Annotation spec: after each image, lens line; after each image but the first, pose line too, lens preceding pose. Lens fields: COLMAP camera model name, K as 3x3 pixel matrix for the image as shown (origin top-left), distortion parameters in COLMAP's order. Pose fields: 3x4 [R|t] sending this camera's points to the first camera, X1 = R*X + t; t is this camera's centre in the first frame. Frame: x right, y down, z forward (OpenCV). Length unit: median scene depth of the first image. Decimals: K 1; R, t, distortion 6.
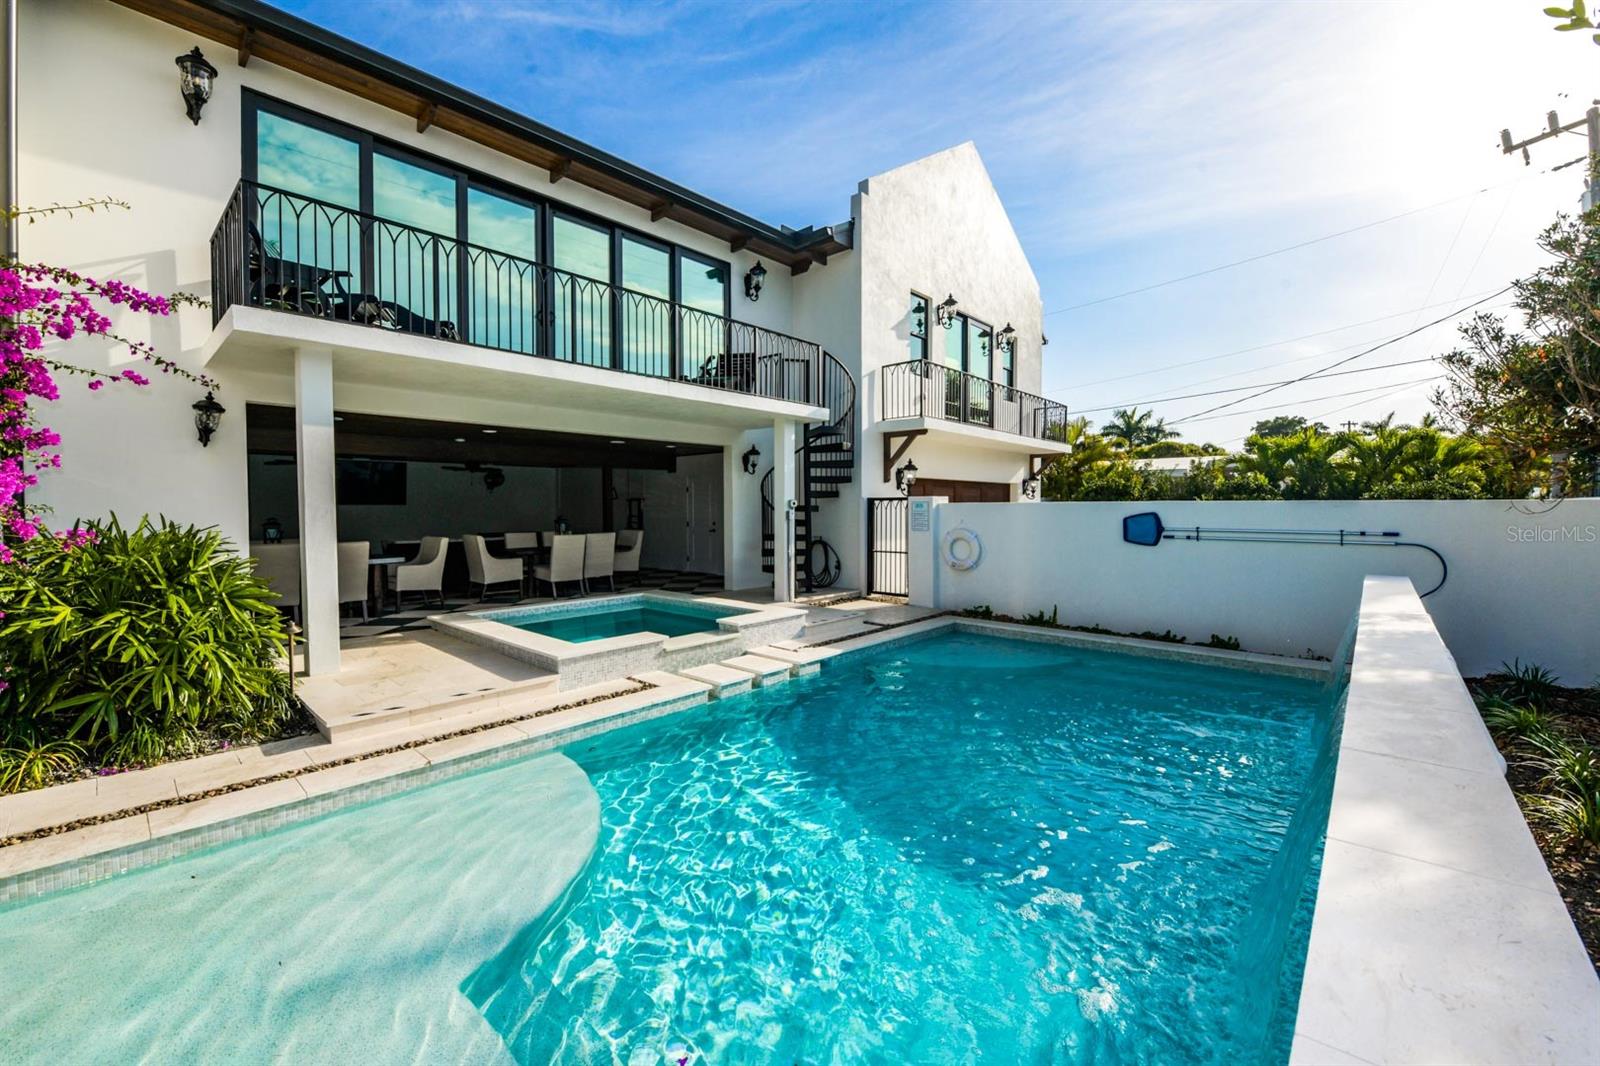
lens RADIAL K [[645.7, 0, 800.0], [0, 645.7, 533.0], [0, 0, 1]] dist [-0.018936, -0.000703]
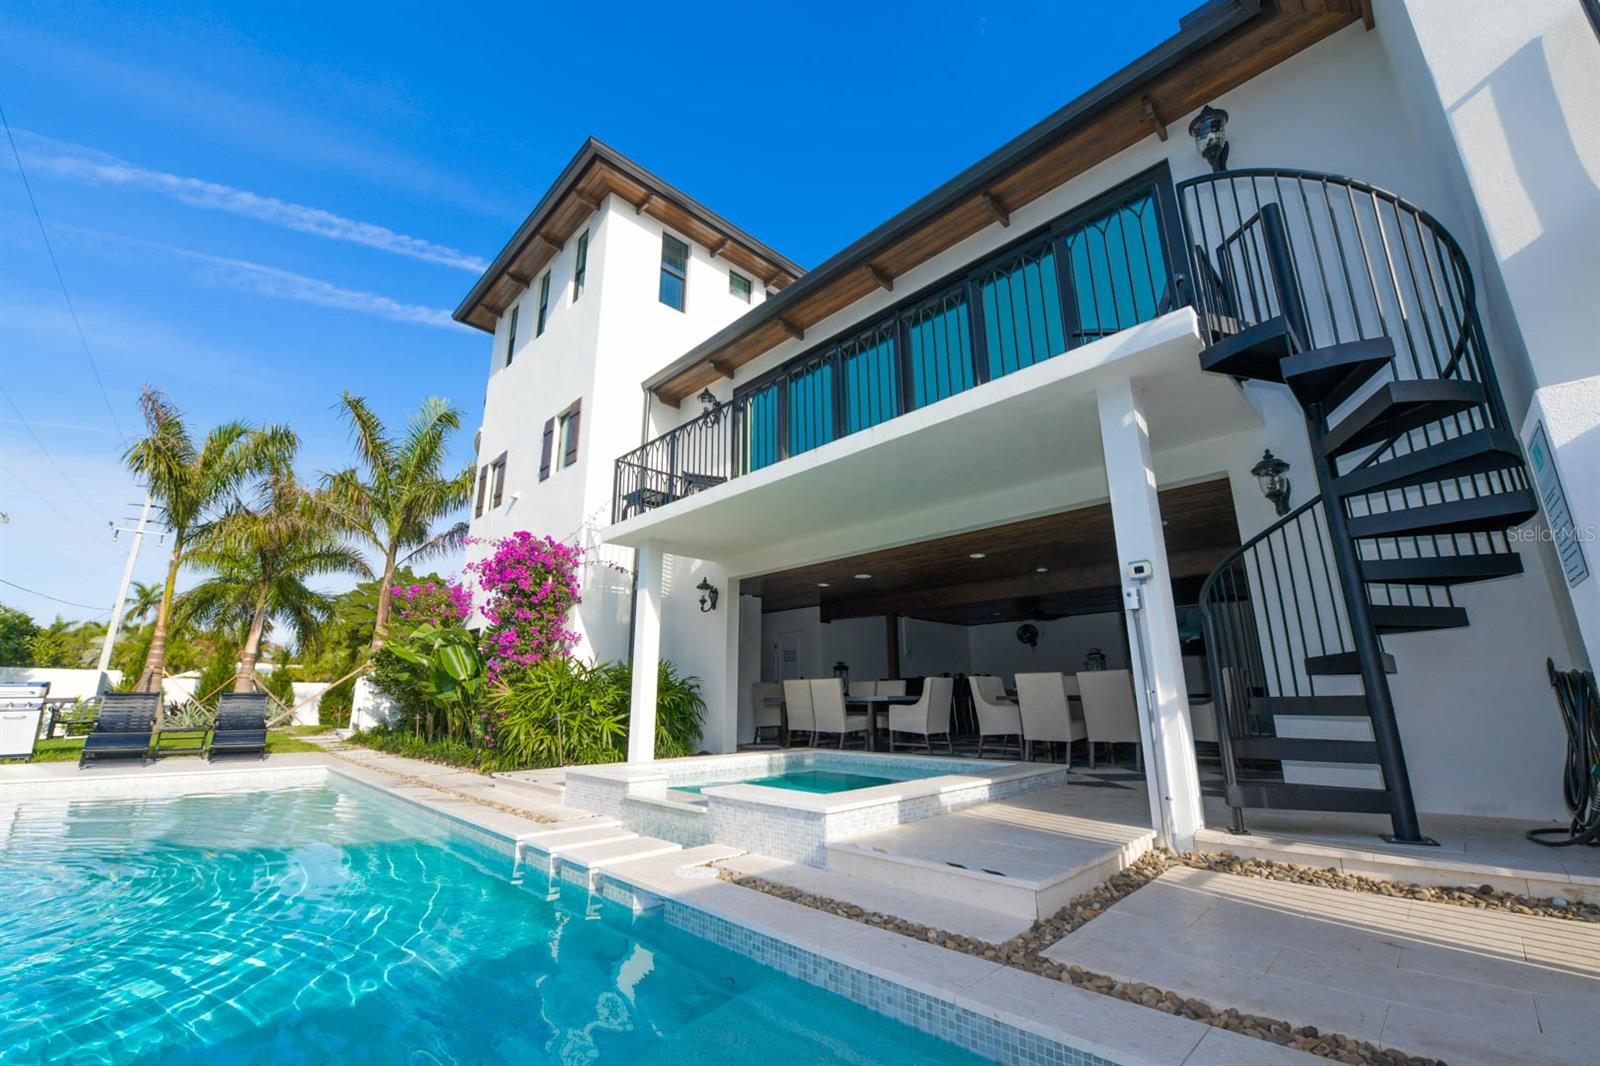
lens RADIAL K [[645.7, 0, 800.0], [0, 645.7, 533.0], [0, 0, 1]] dist [-0.018936, -0.000703]
pose [[-0.054497, -0.242097, -0.968720, 0.359096], [-0.029395, 0.970131, -0.240796, 0.029984], [0.998081, 0.015353, -0.059985, 0.724693]]
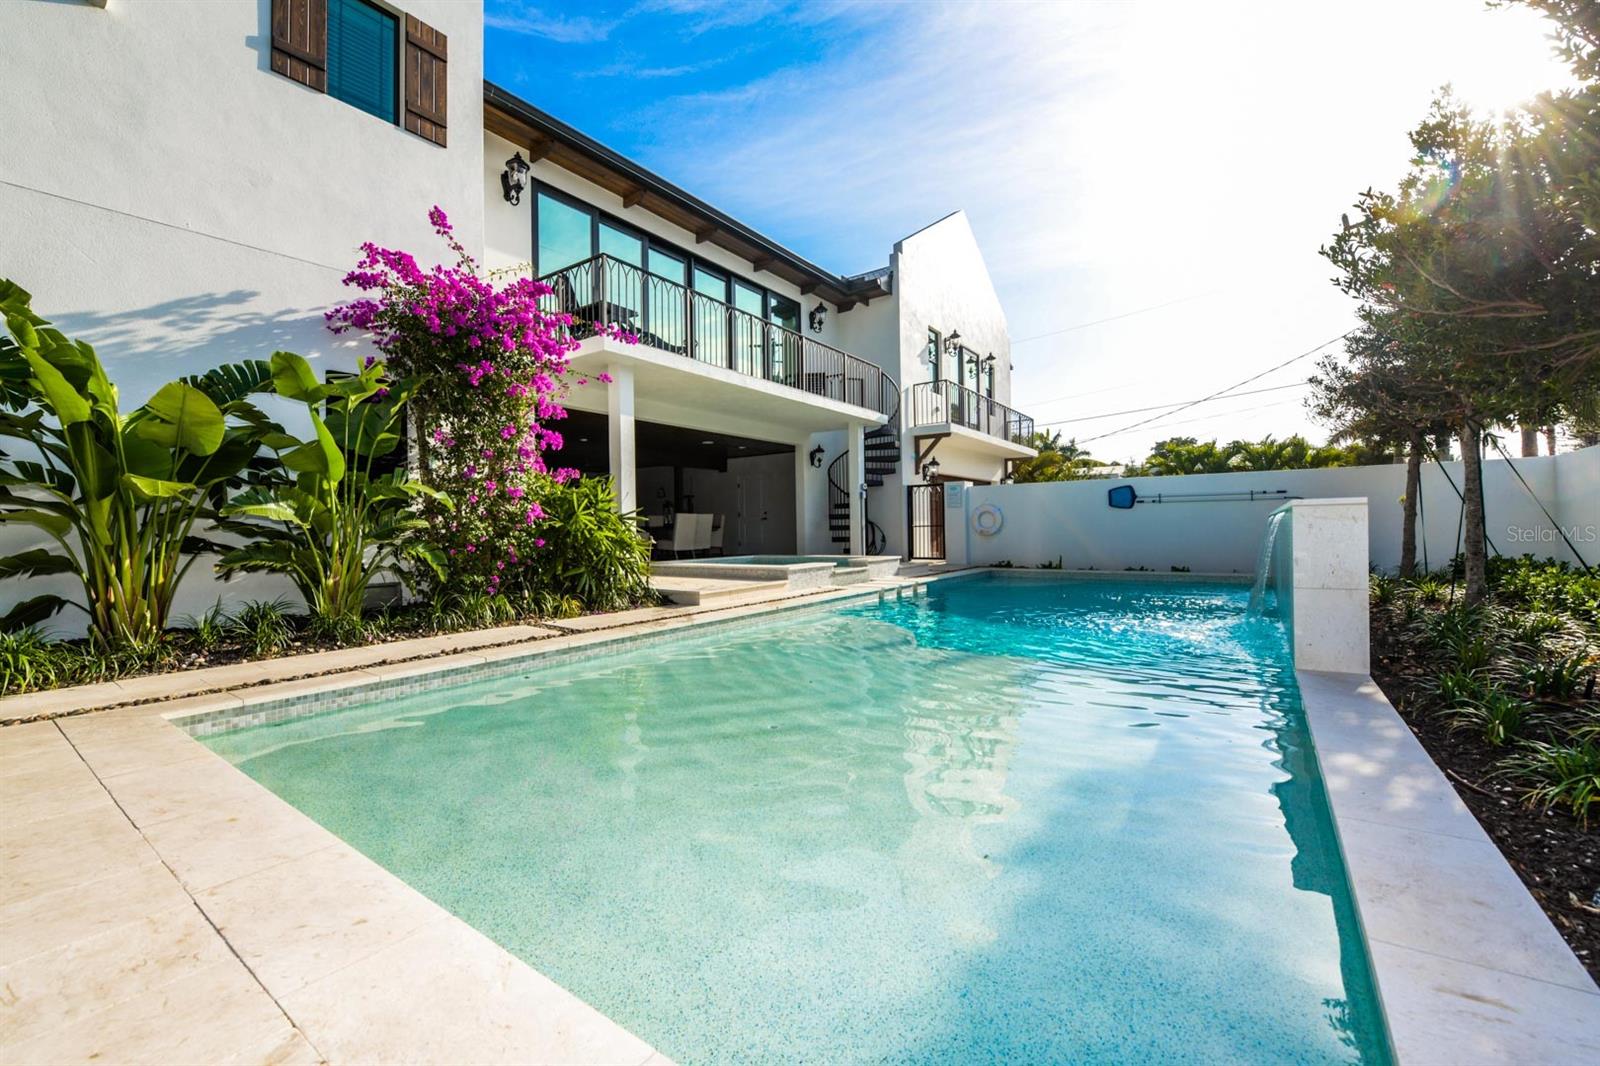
lens RADIAL K [[645.7, 0, 800.0], [0, 645.7, 533.0], [0, 0, 1]] dist [-0.018936, -0.000703]
pose [[0.993231, -0.014813, 0.115212, -0.266486], [0.018784, 0.999264, -0.033460, 0.082230], [-0.114631, 0.035397, 0.992777, -0.261885]]
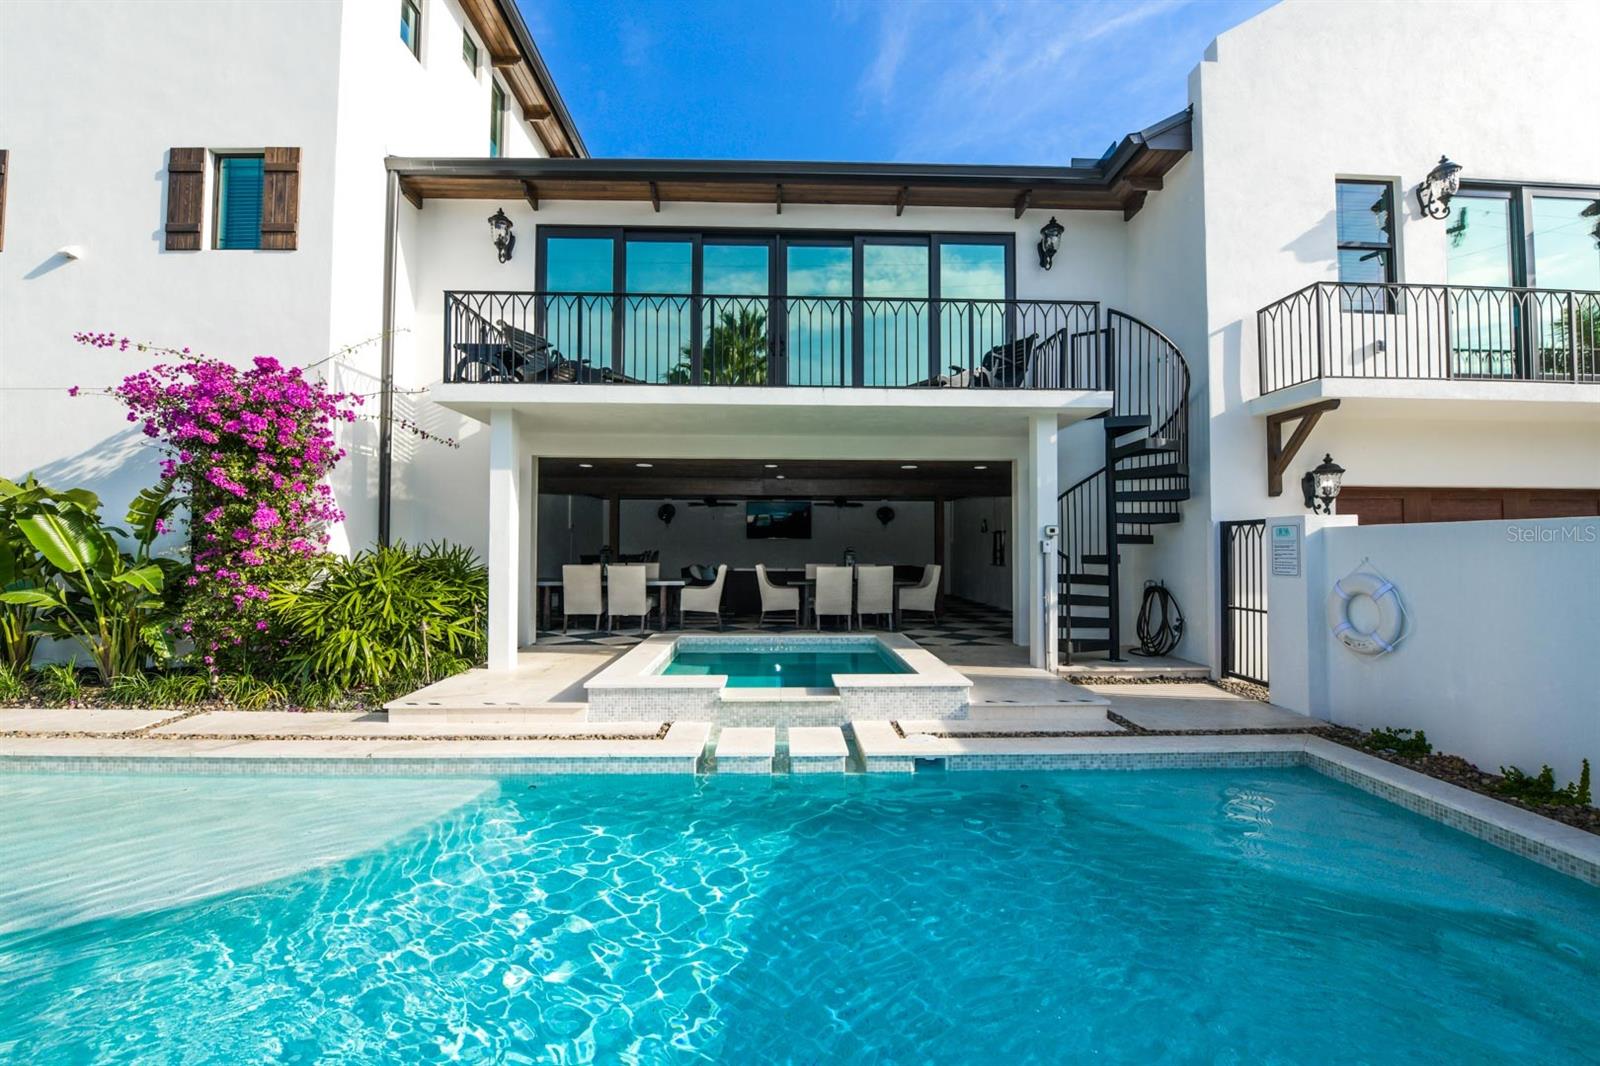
lens RADIAL K [[645.7, 0, 800.0], [0, 645.7, 533.0], [0, 0, 1]] dist [-0.018936, -0.000703]
pose [[0.691155, -0.009899, -0.722639, 0.281219], [-0.032771, 0.998448, -0.045020, -0.001681], [0.721963, 0.054798, 0.689758, 0.279946]]
